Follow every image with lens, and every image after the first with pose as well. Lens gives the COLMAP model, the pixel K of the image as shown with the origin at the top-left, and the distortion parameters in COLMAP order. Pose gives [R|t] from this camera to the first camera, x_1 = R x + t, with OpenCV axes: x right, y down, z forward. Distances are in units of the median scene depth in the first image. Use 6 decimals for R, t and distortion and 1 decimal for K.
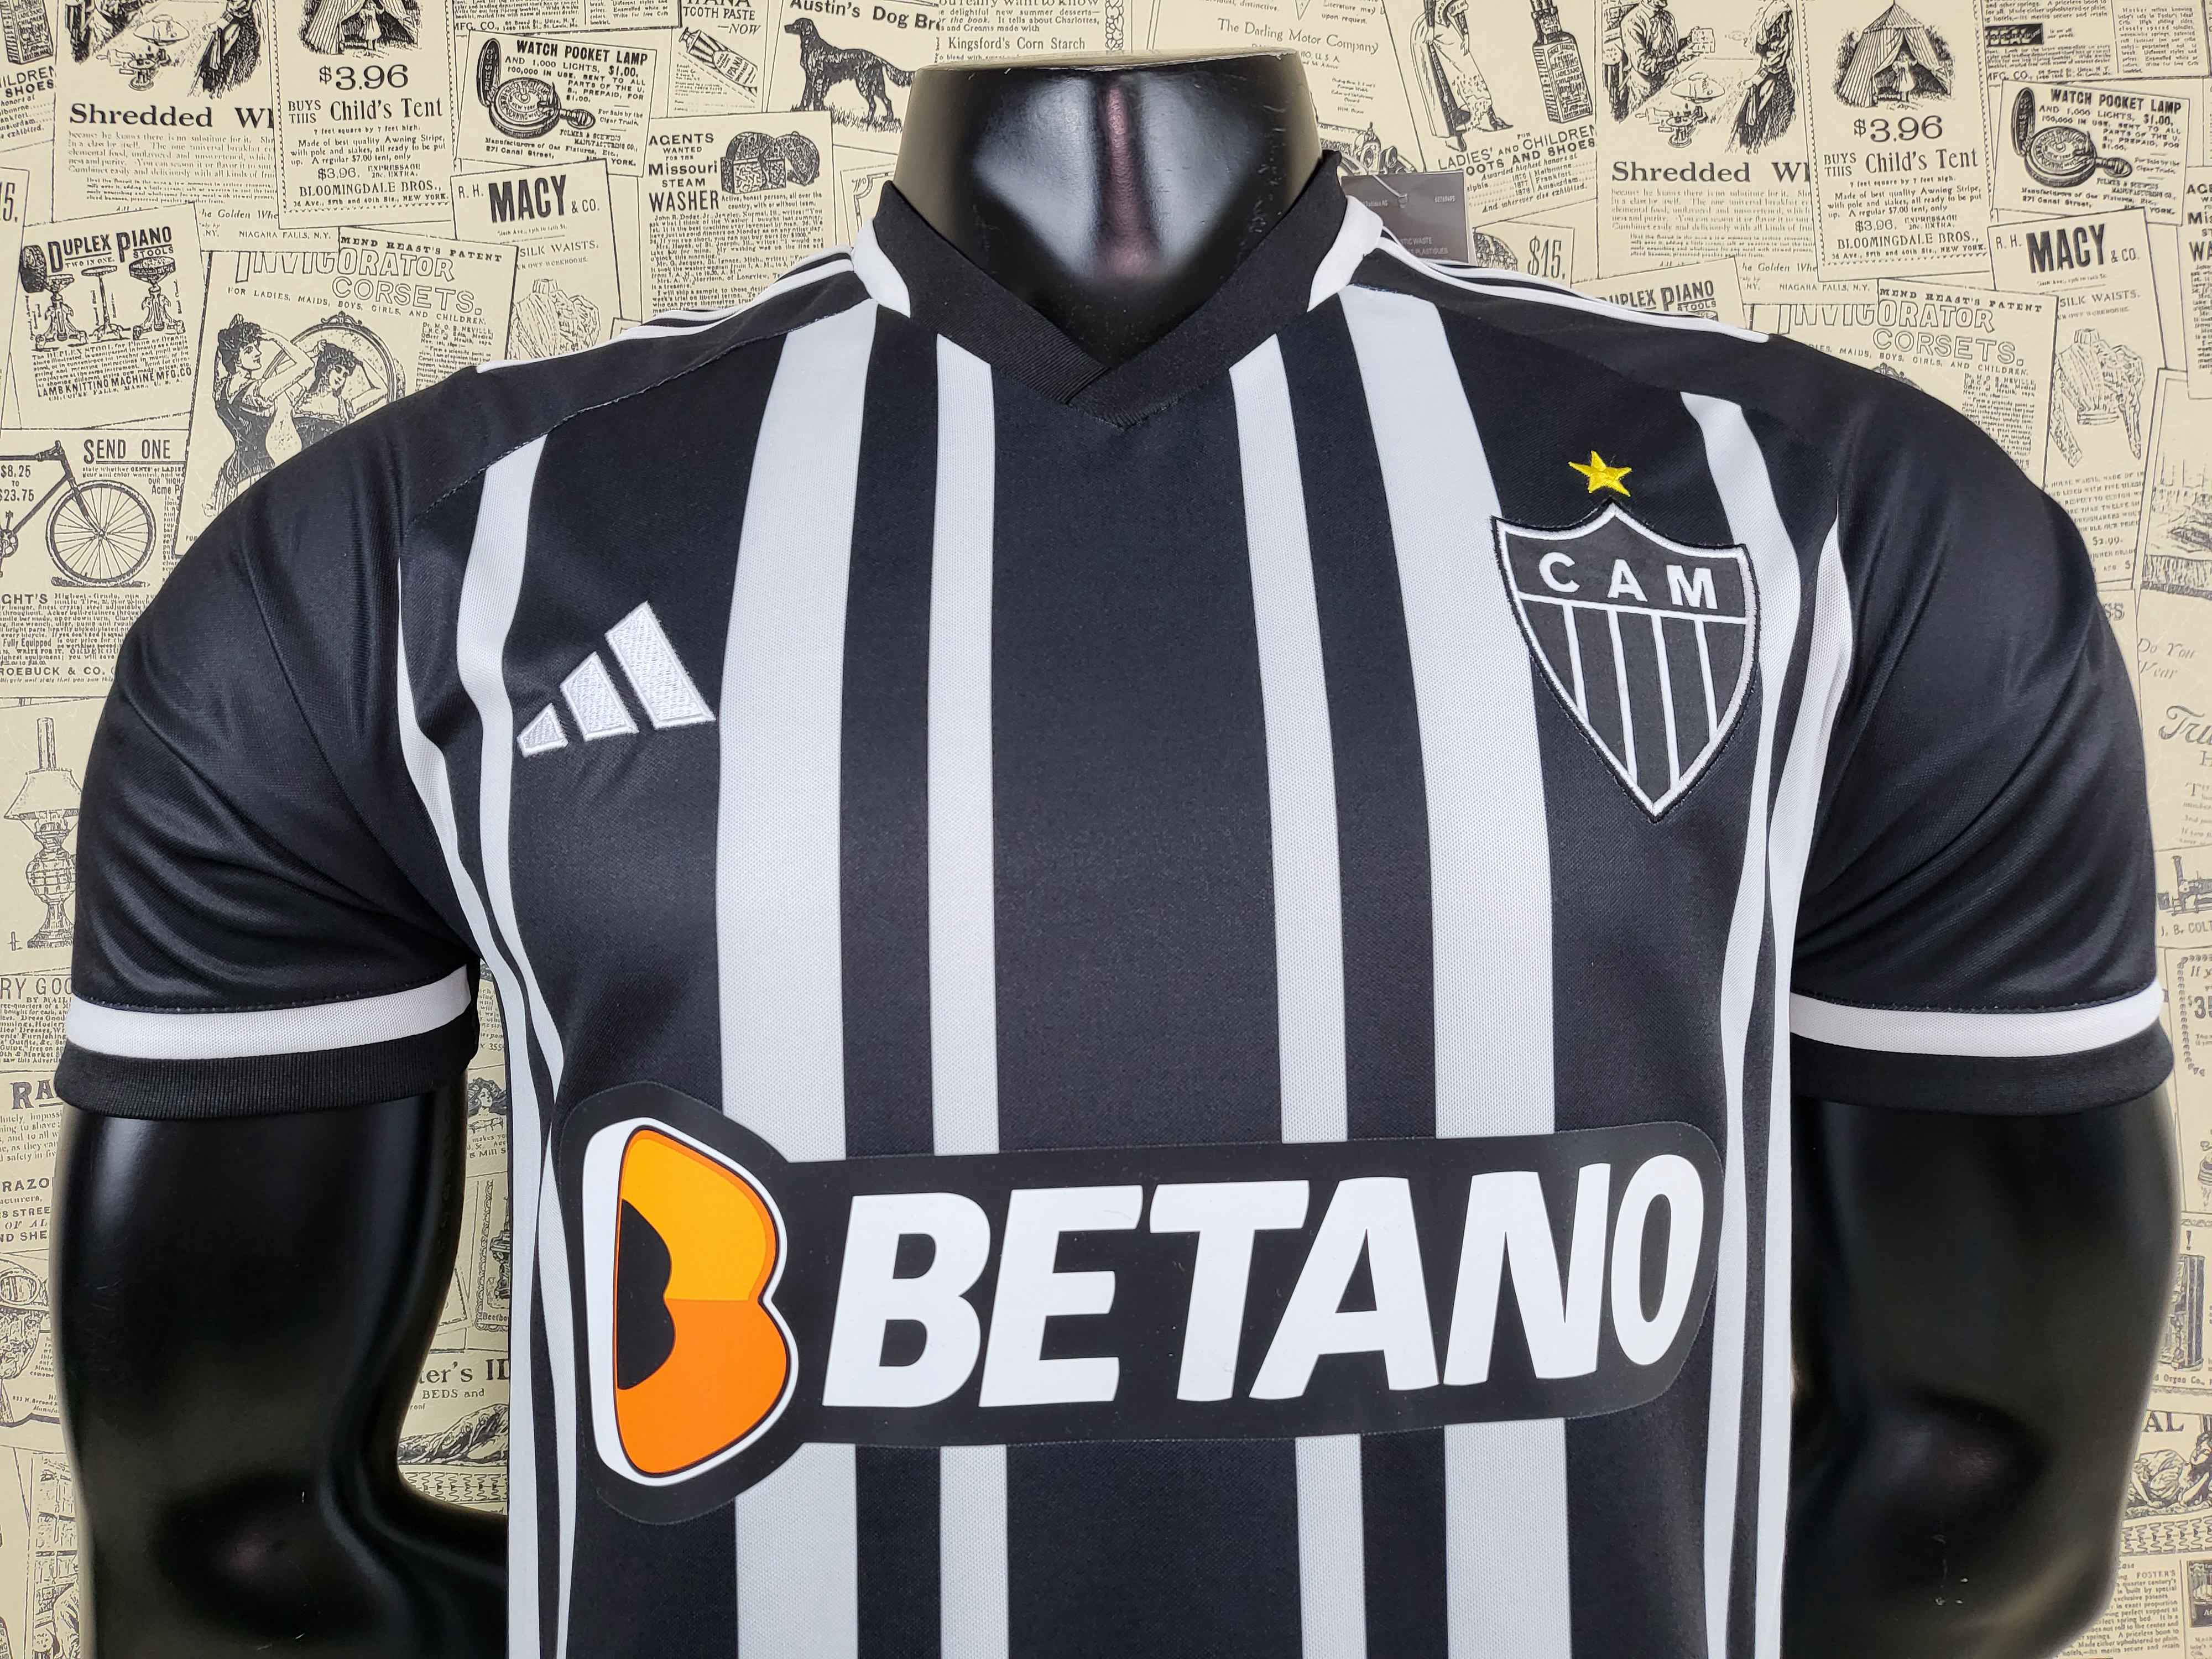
lens RADIAL K [[1697.0, 0, 1074.0], [0, 1697.0, 838.2], [0, 0, 1]] dist [0.000701, 0.039102]
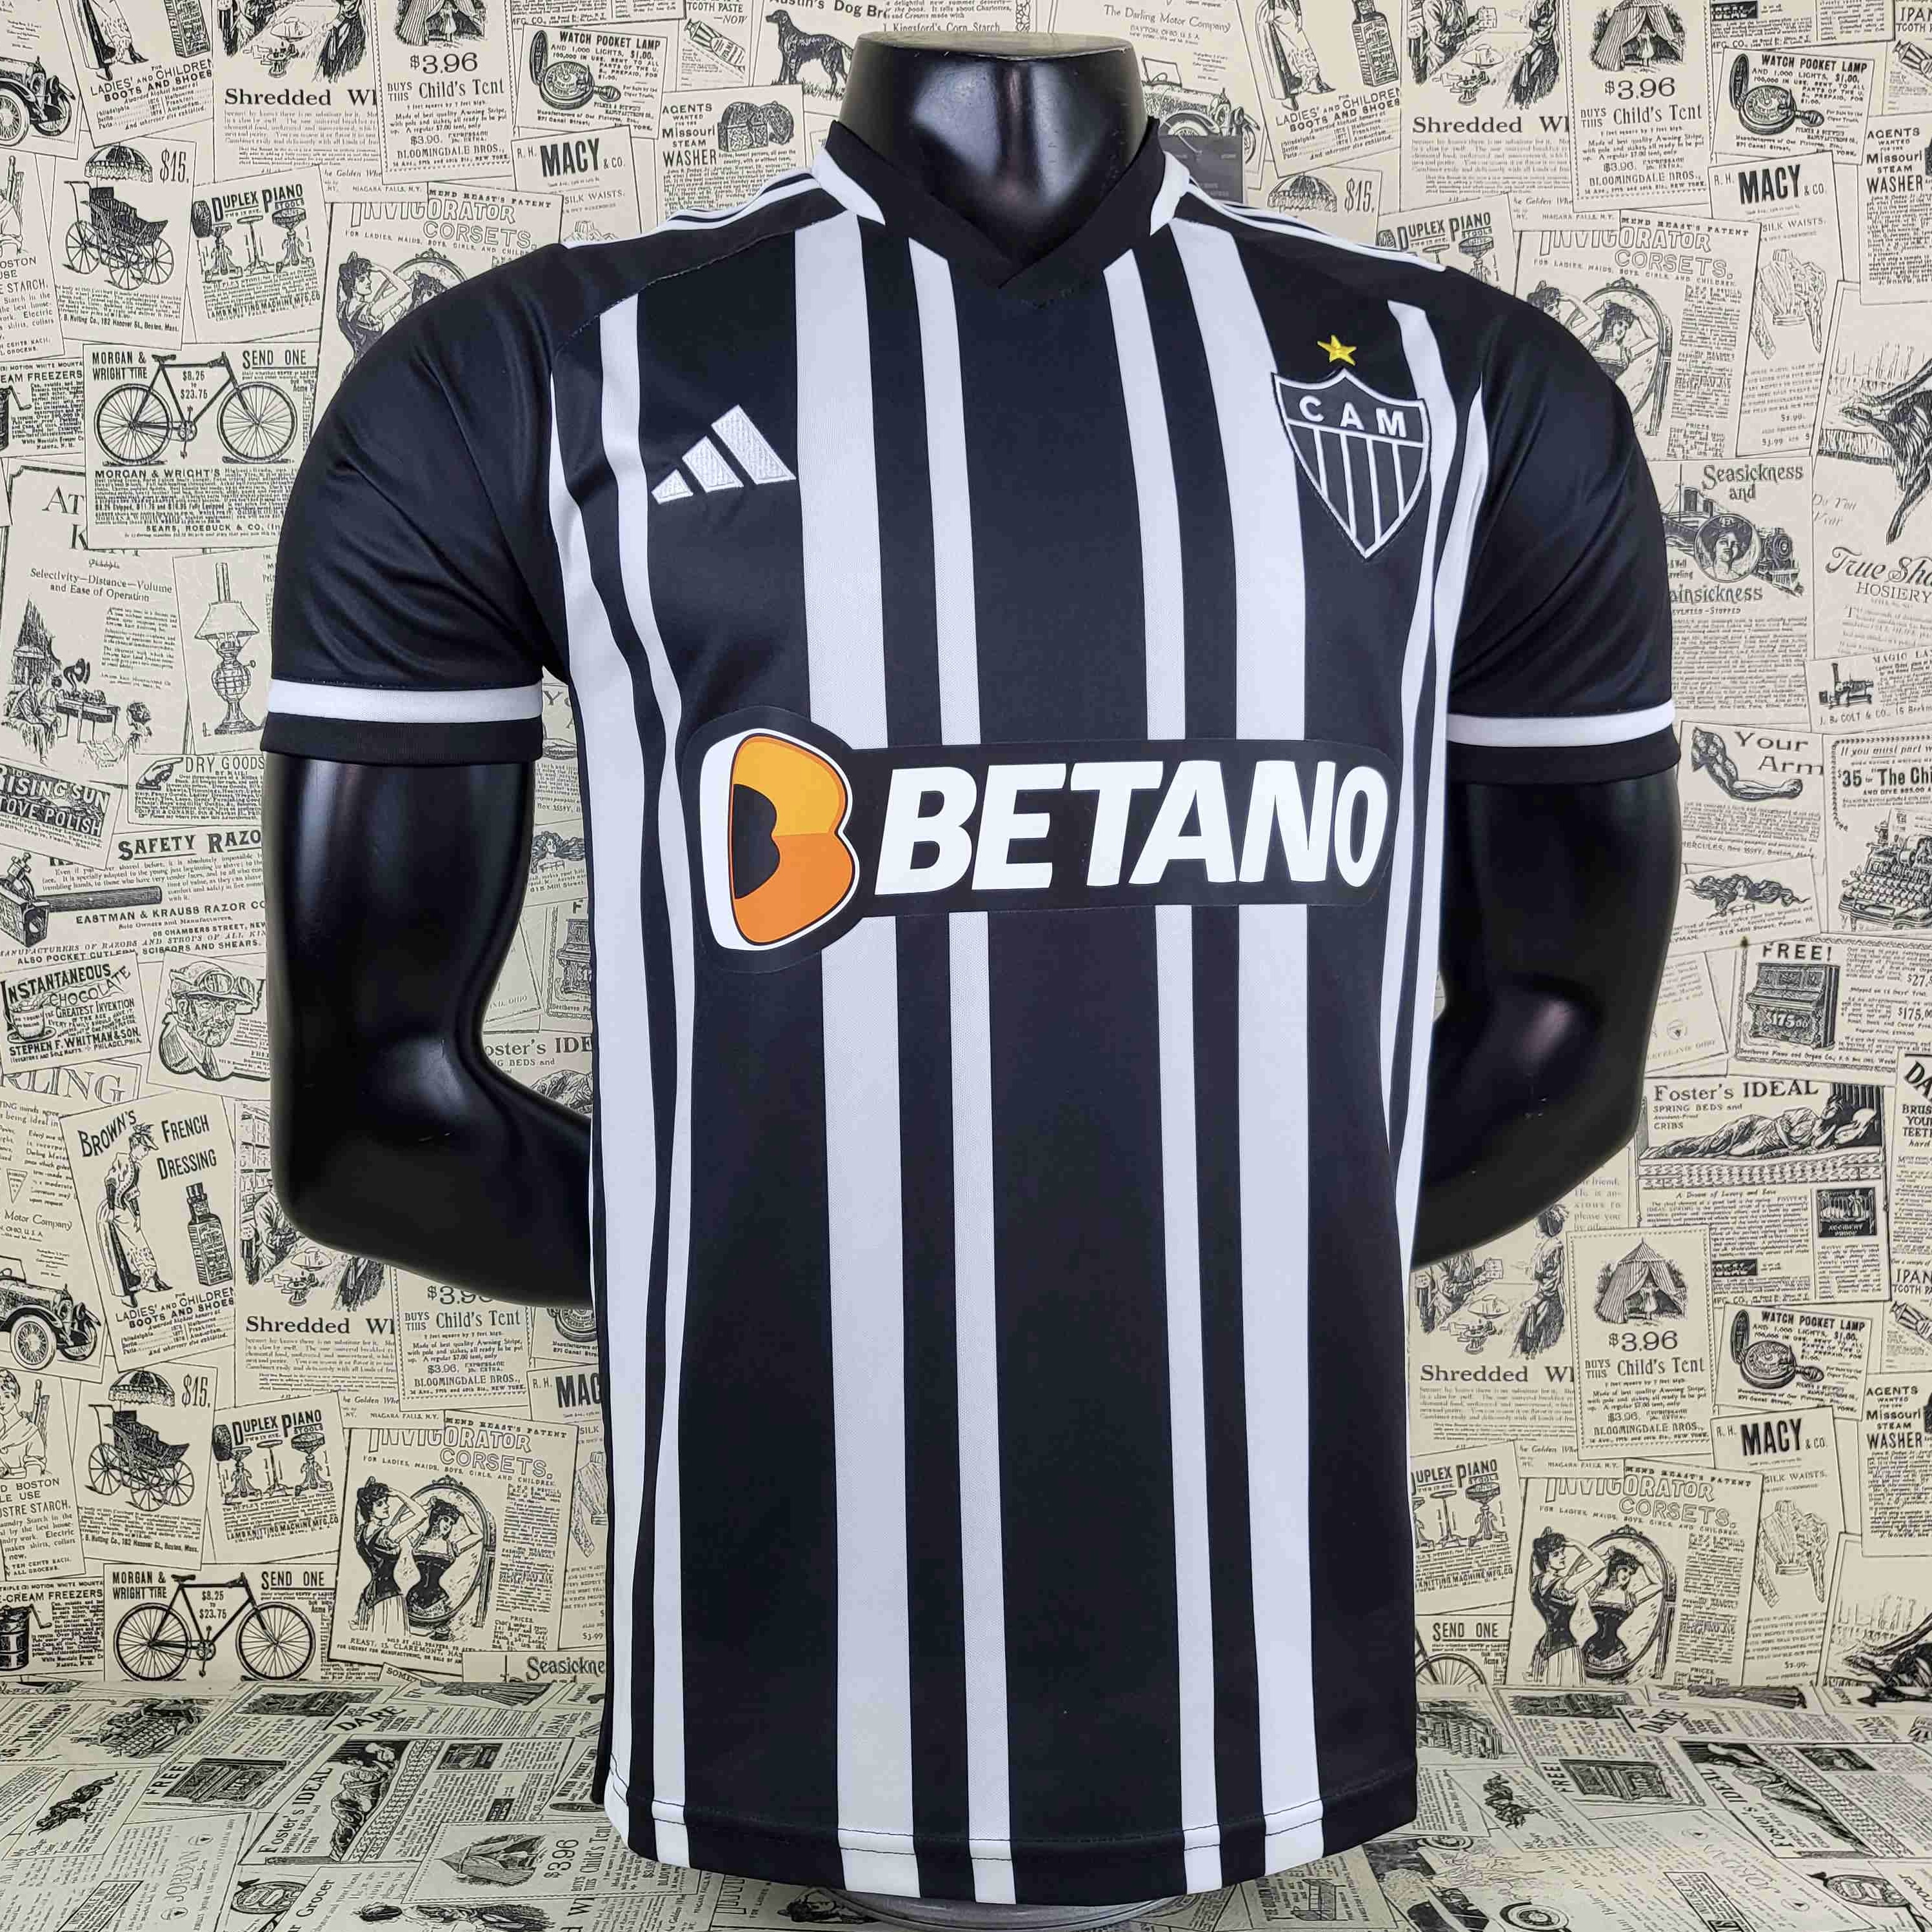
lens RADIAL K [[1936.5, 0, 964.4], [0, 1936.5, 971.2], [0, 0, 1]] dist [-0.021556, 0.075505]
pose [[0.999403, 0.002656, -0.034442, 0.032045], [-0.000231, 0.997531, 0.070225, 0.139488], [0.034544, -0.070175, 0.996936, -0.504076]]
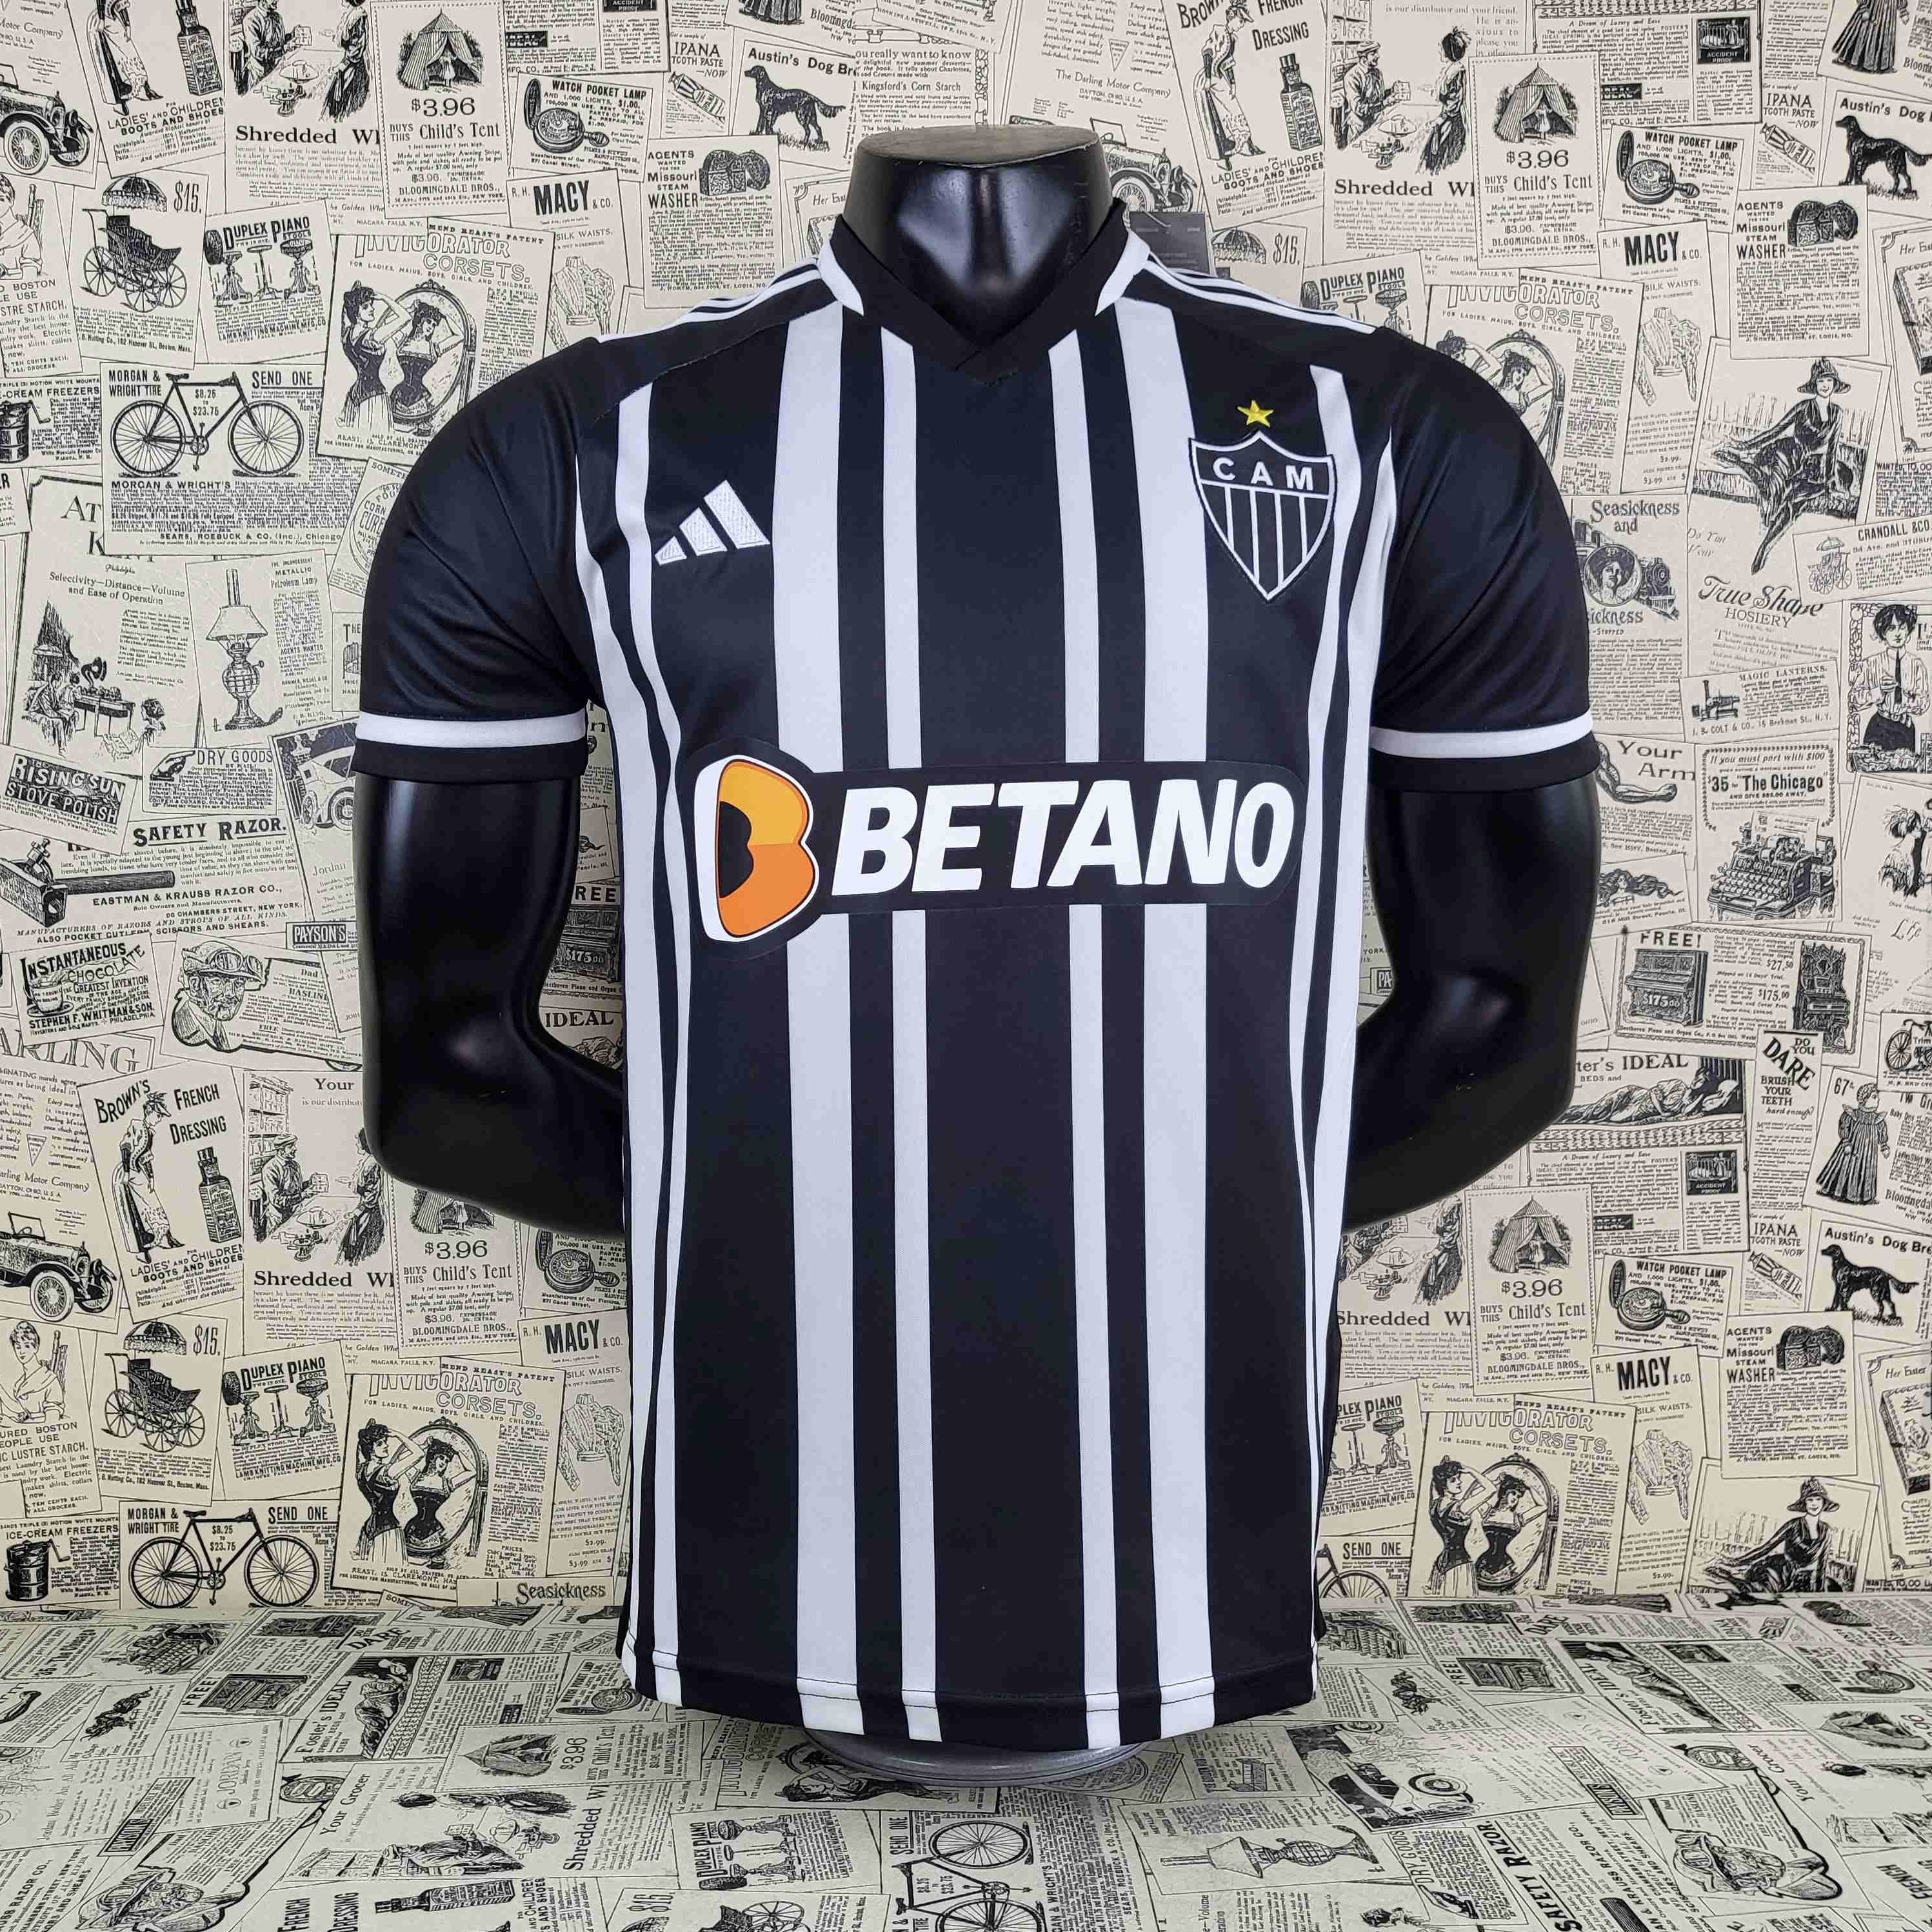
lens RADIAL K [[1942.5, 0, 941.6], [0, 1942.5, 959.8], [0, 0, 1]] dist [-0.044462, 0.124057]
pose [[0.999884, 0.007003, 0.013550, -0.025381], [-0.008099, 0.996550, 0.082604, 0.114993], [-0.012925, -0.082704, 0.996490, -0.642021]]
